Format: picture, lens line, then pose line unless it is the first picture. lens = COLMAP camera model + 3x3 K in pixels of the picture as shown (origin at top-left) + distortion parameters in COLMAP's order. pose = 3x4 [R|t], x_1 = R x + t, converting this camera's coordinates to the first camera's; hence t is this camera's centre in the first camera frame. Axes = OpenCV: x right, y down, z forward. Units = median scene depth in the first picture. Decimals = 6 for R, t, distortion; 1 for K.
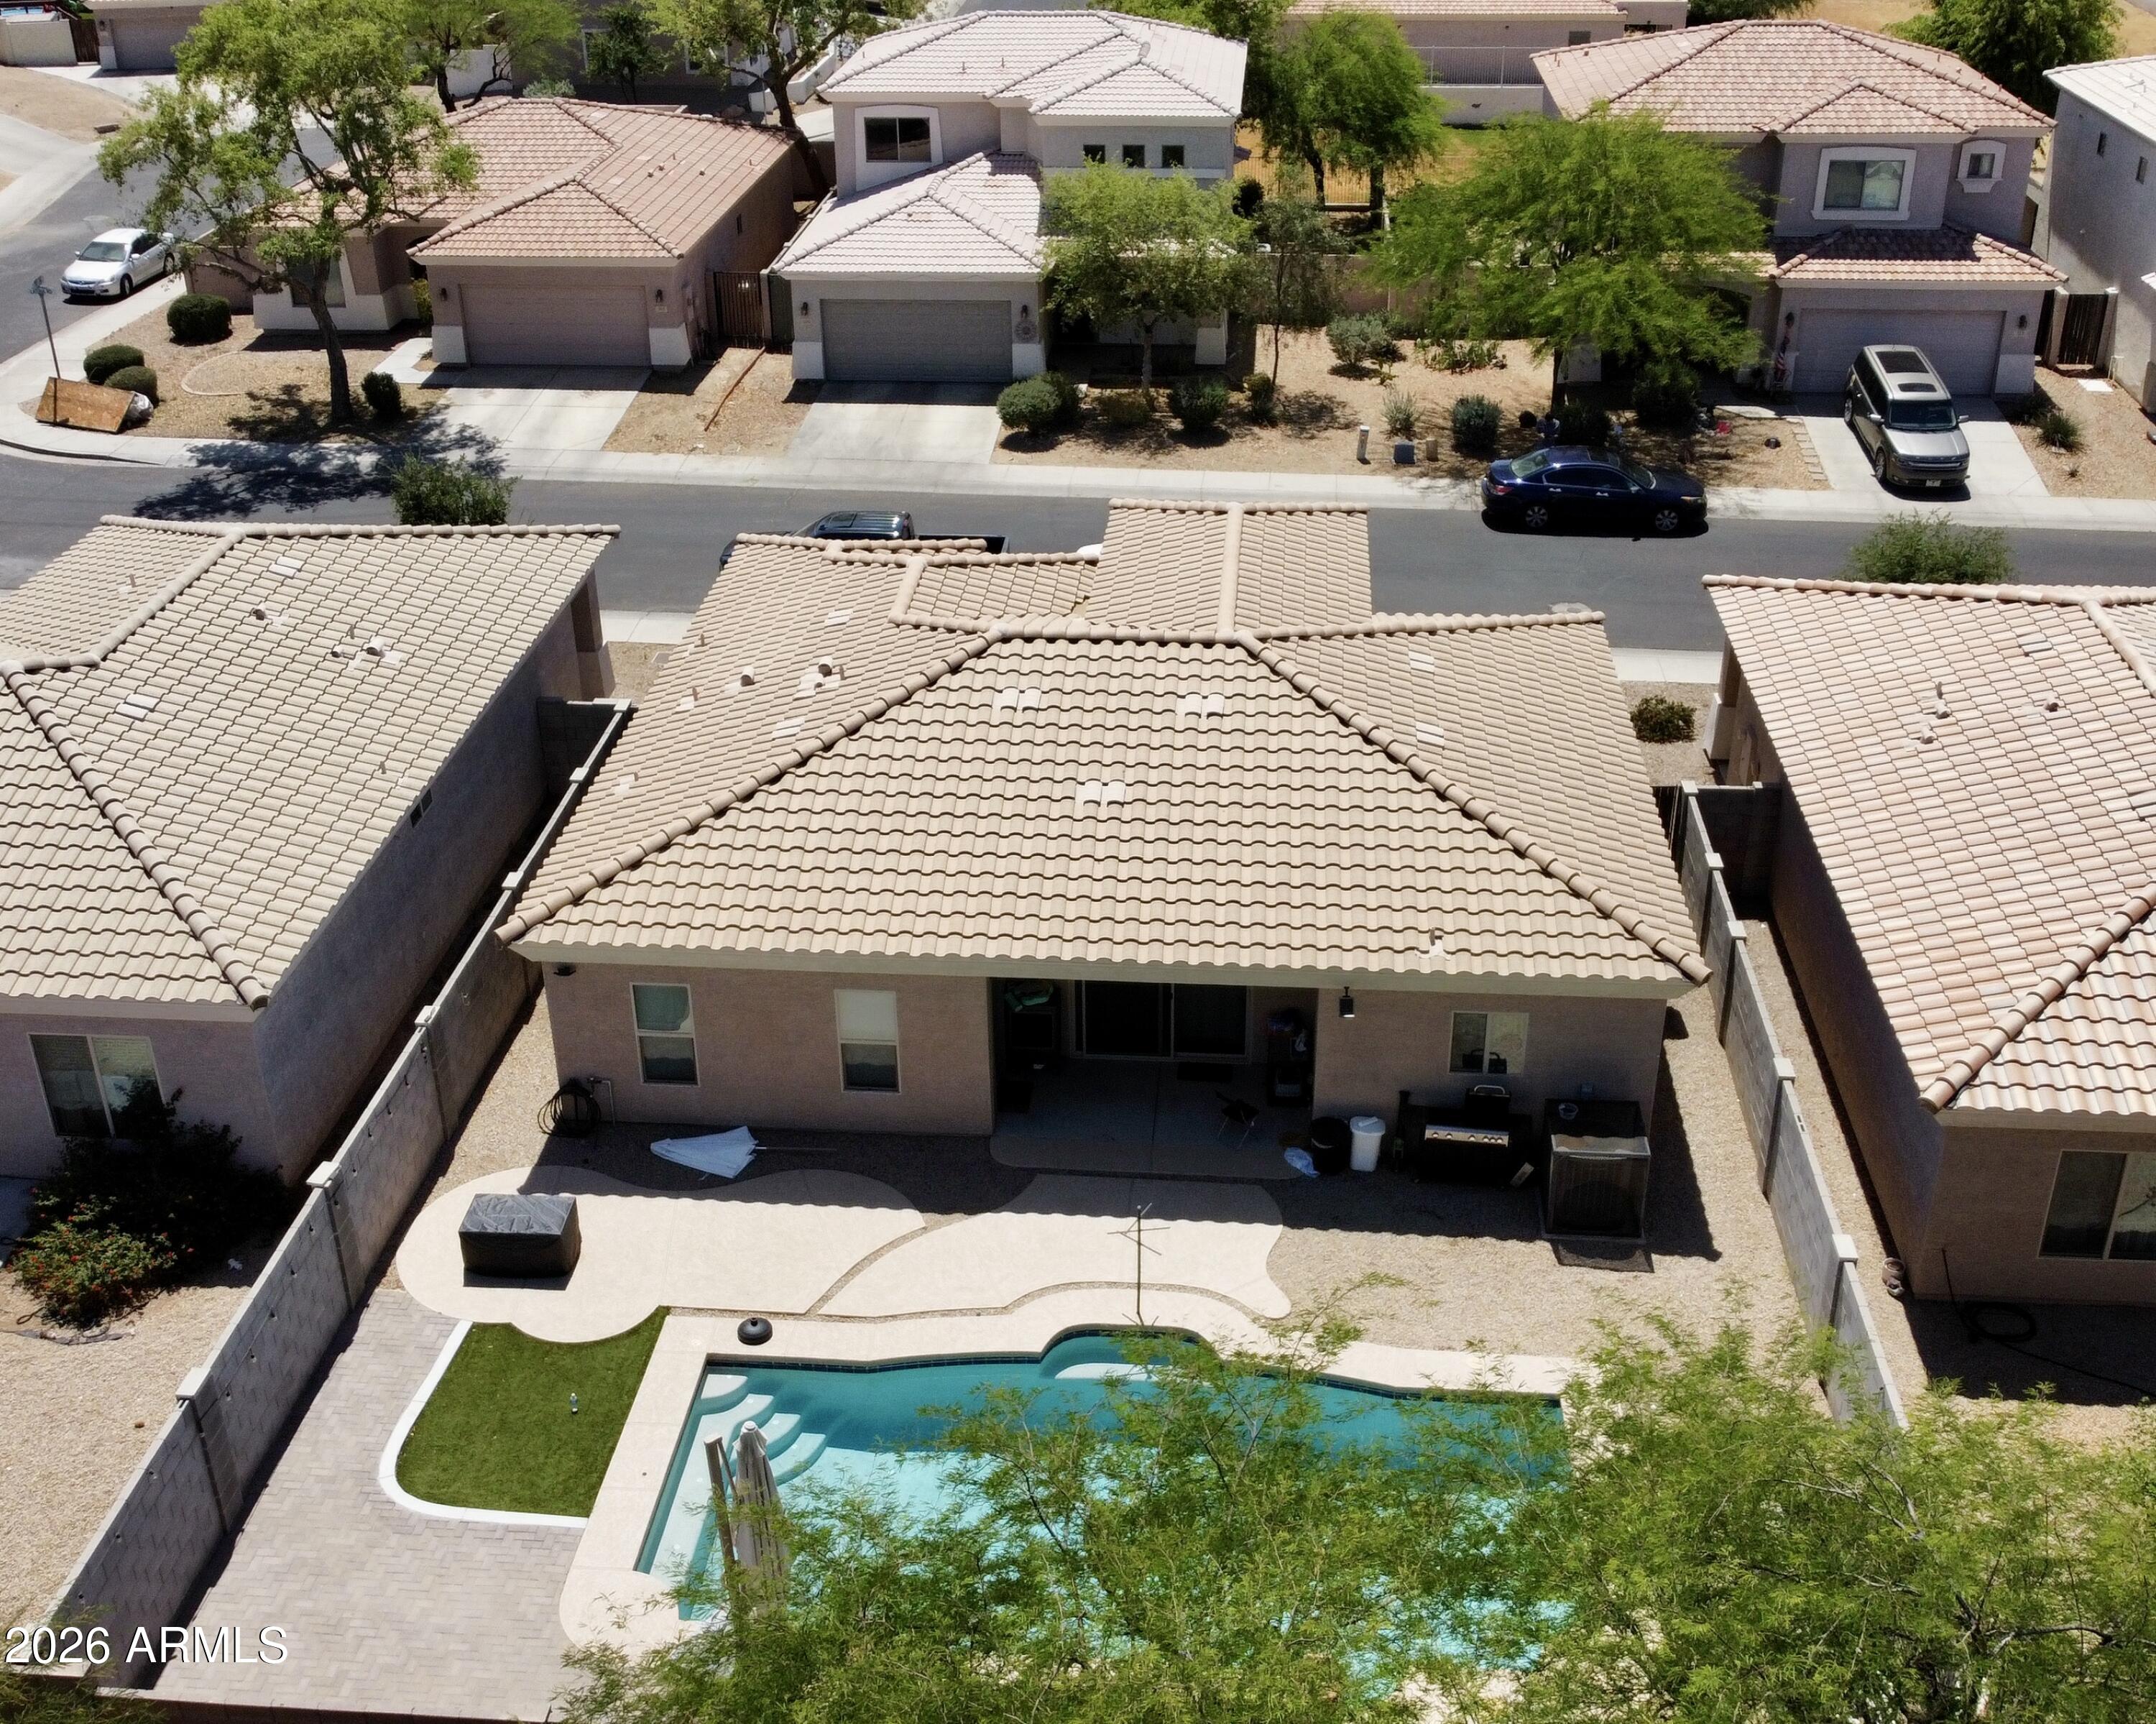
lens RADIAL K [[2369.5, 0, 1099.9], [0, 2369.5, 870.2], [0, 0, 1]] dist [0.004507, -0.028846]
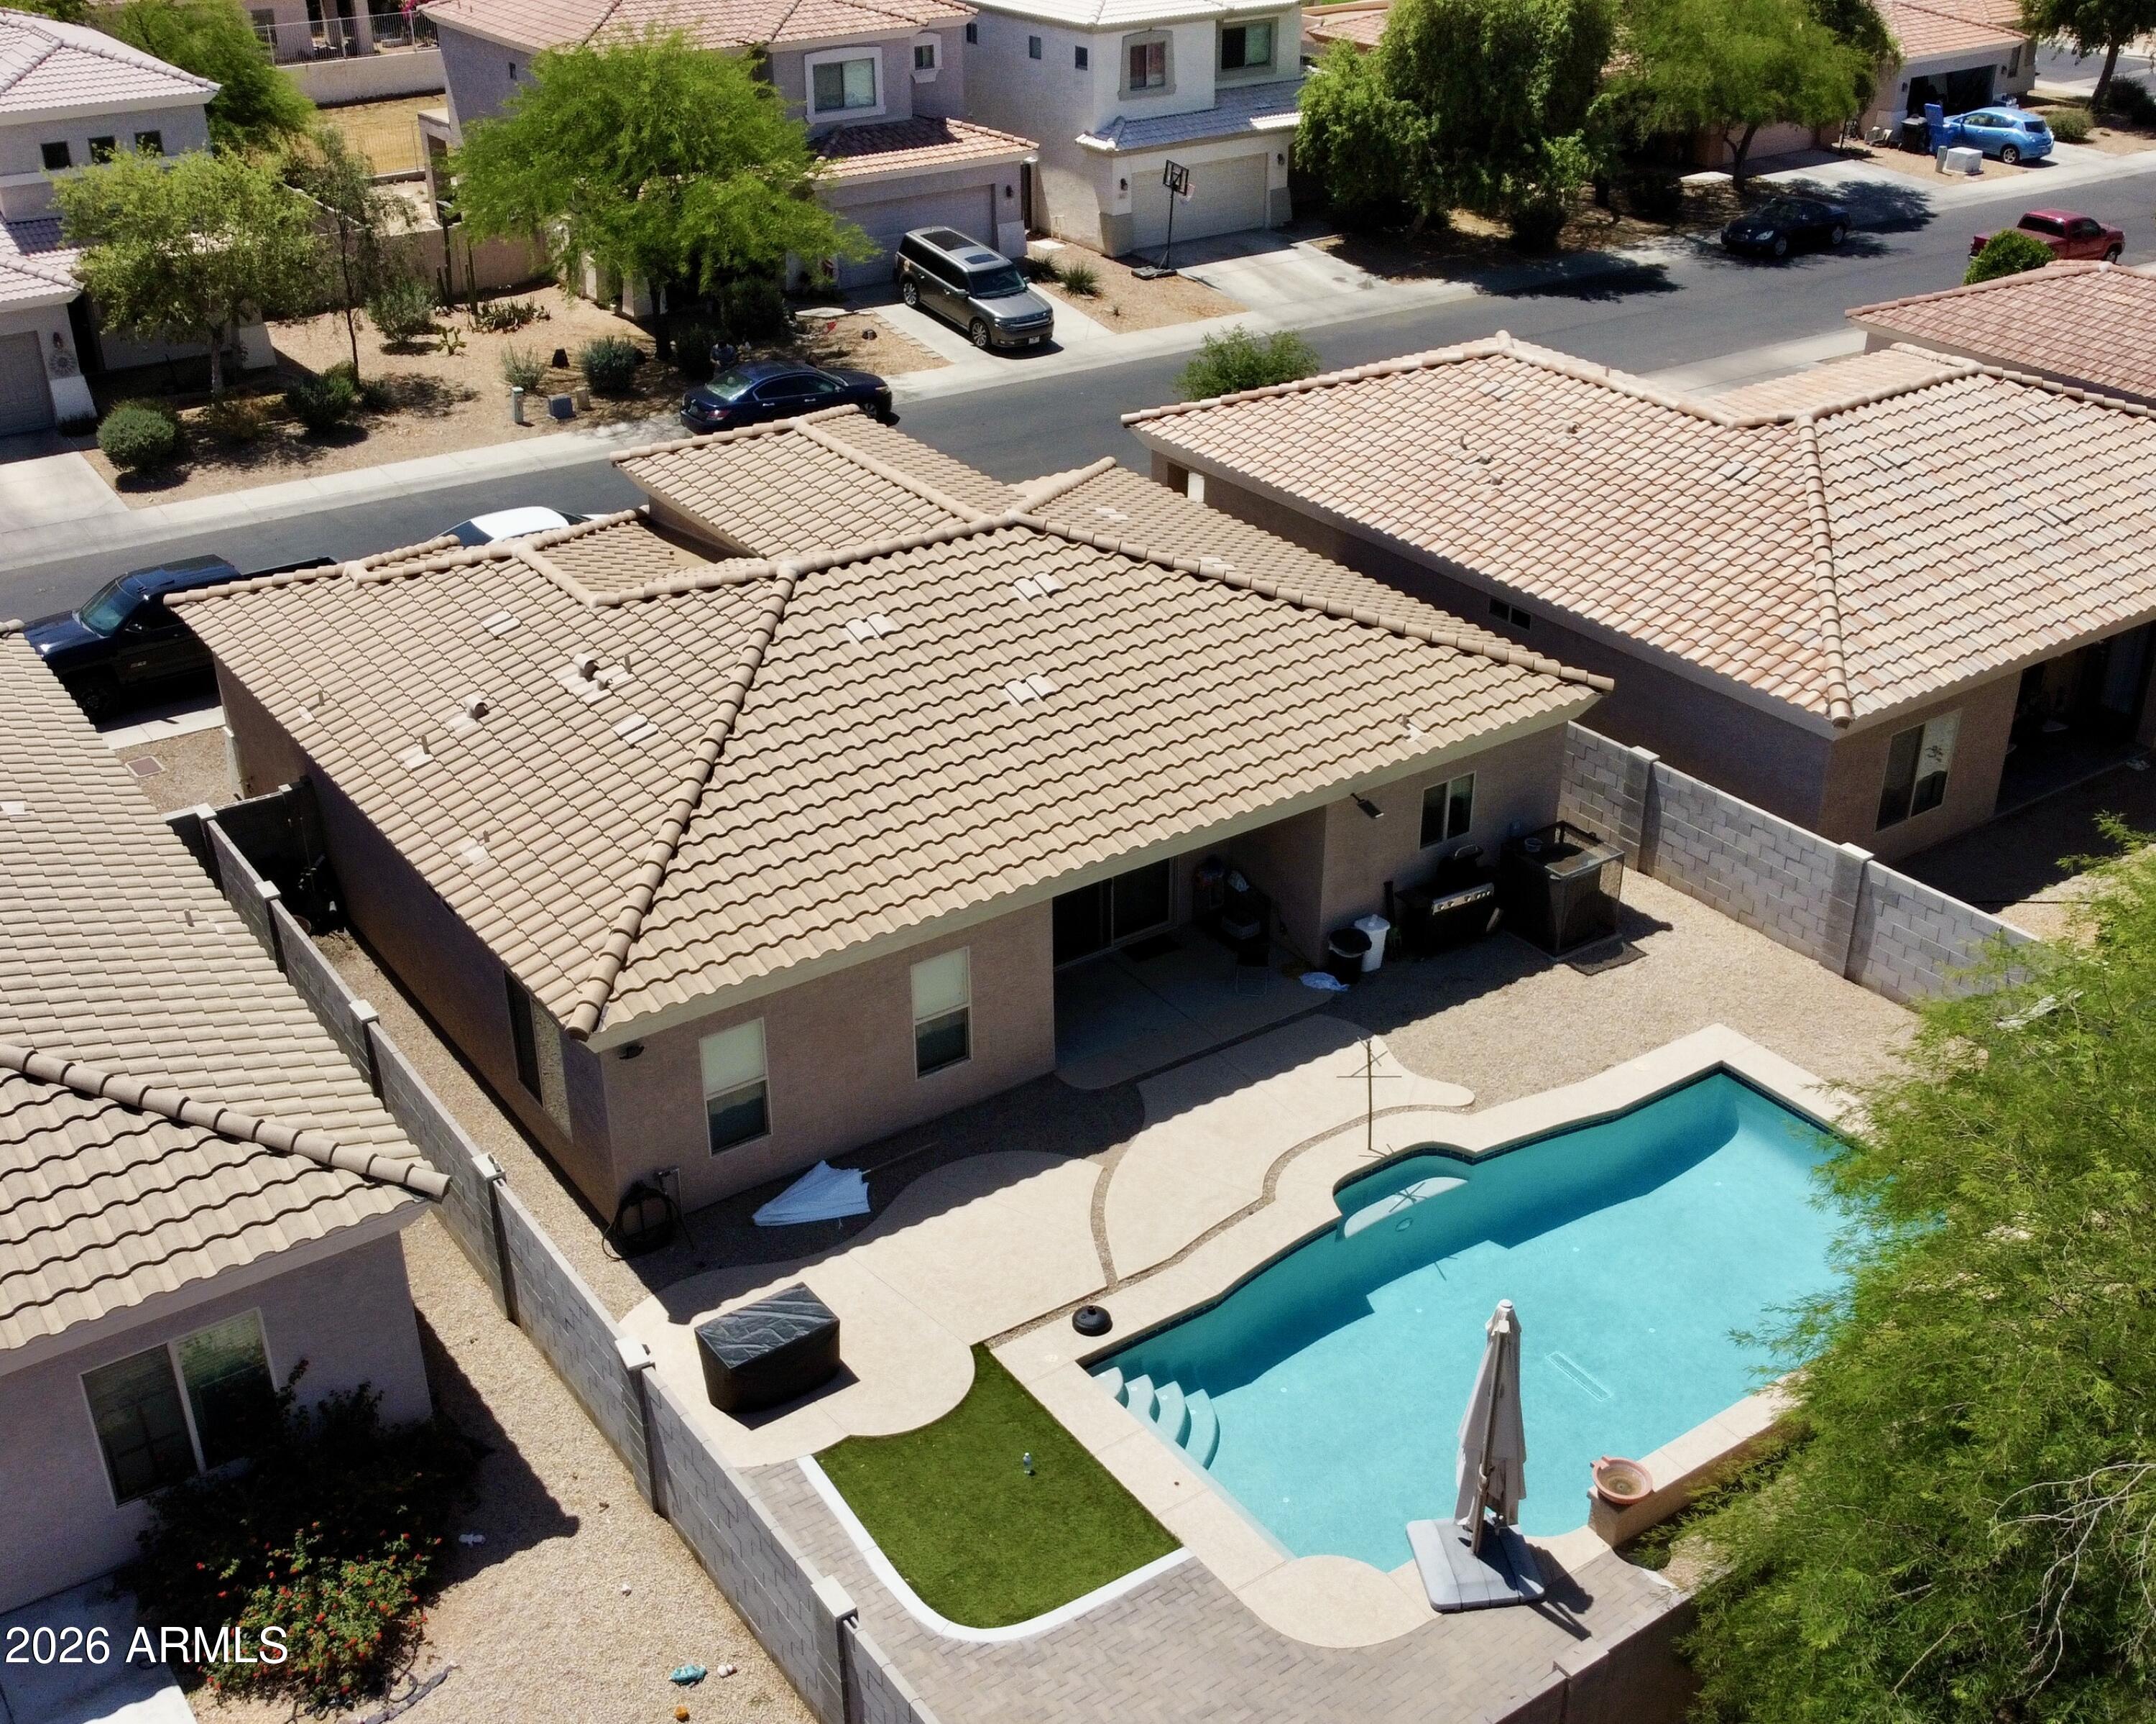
lens RADIAL K [[2339.5, 0, 1114.5], [0, 2339.5, 868.3], [0, 0, 1]] dist [-0.001926, -0.024525]
pose [[0.763714, -0.297217, 0.573064, -0.304551], [0.297610, 0.949847, 0.096012, -0.025668], [-0.572860, 0.097224, 0.813867, 0.132398]]
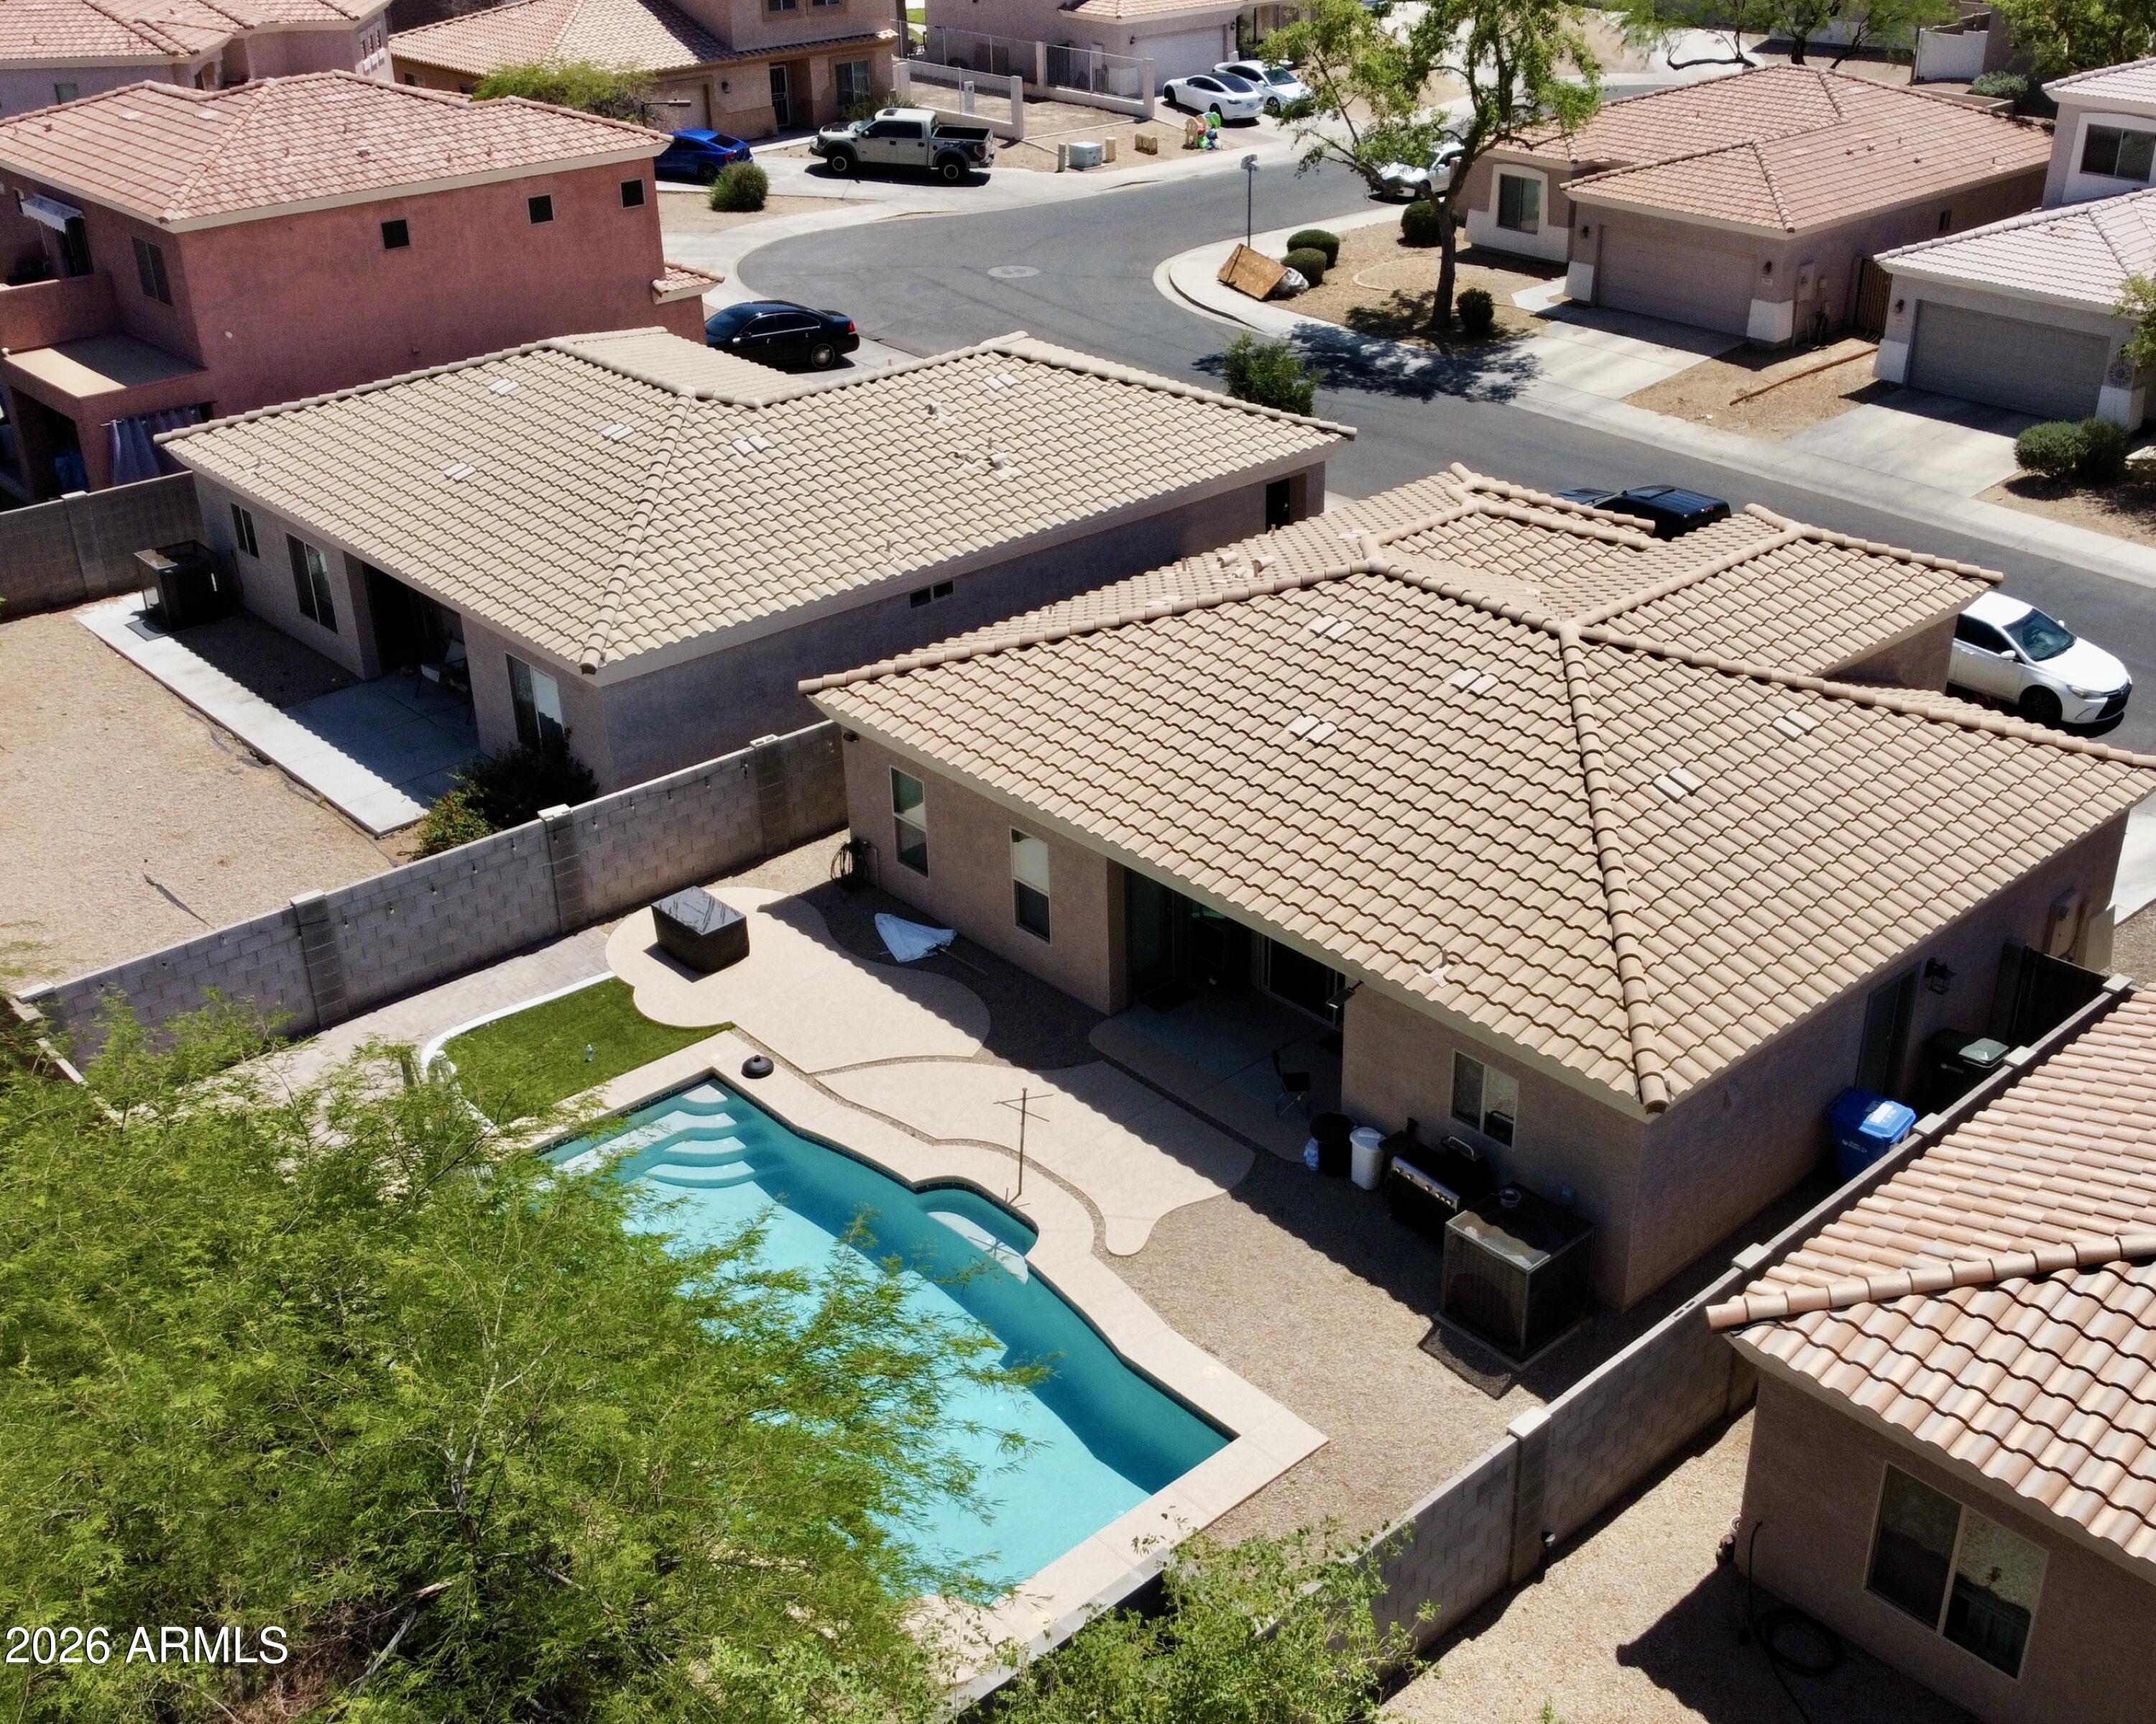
lens RADIAL K [[2359.0, 0, 1175.3], [0, 2359.0, 870.4], [0, 0, 1]] dist [0.009083, -0.030089]
pose [[0.741316, 0.315890, -0.592169, 0.318797], [-0.317567, 0.942387, 0.105161, -0.035957], [0.591272, 0.110096, 0.798922, 0.114623]]
